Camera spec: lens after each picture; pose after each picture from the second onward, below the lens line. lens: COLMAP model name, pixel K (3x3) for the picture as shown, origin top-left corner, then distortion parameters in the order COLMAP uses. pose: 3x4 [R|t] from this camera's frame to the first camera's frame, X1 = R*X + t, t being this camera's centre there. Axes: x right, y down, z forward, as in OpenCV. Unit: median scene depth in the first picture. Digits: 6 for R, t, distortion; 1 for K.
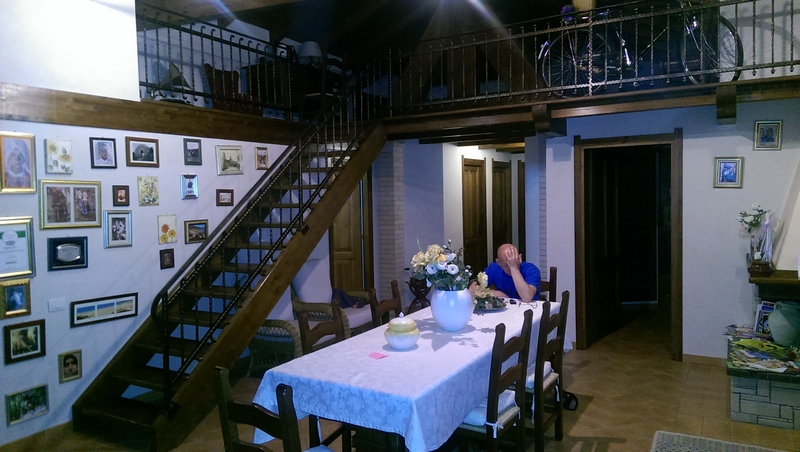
lens RADIAL K [[565.2, 0, 439.2], [0, 565.2, 223.6], [0, 0, 1]] dist [-0.000039, -0.041995]
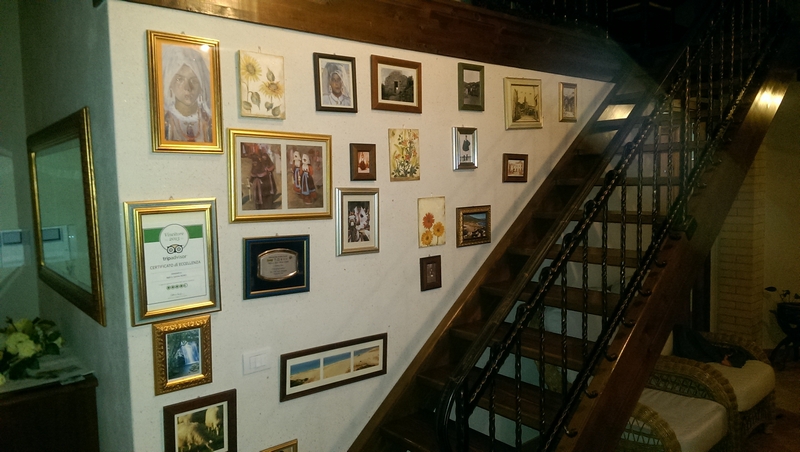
lens RADIAL K [[565.2, 0, 400.6], [0, 565.2, 226.9], [0, 0, 1]] dist [-0.000039, -0.041995]
pose [[0.912769, 0.025933, -0.407653, -0.302494], [-0.011805, 0.999241, 0.037135, -0.006356], [0.408307, -0.029083, 0.912381, 0.503894]]
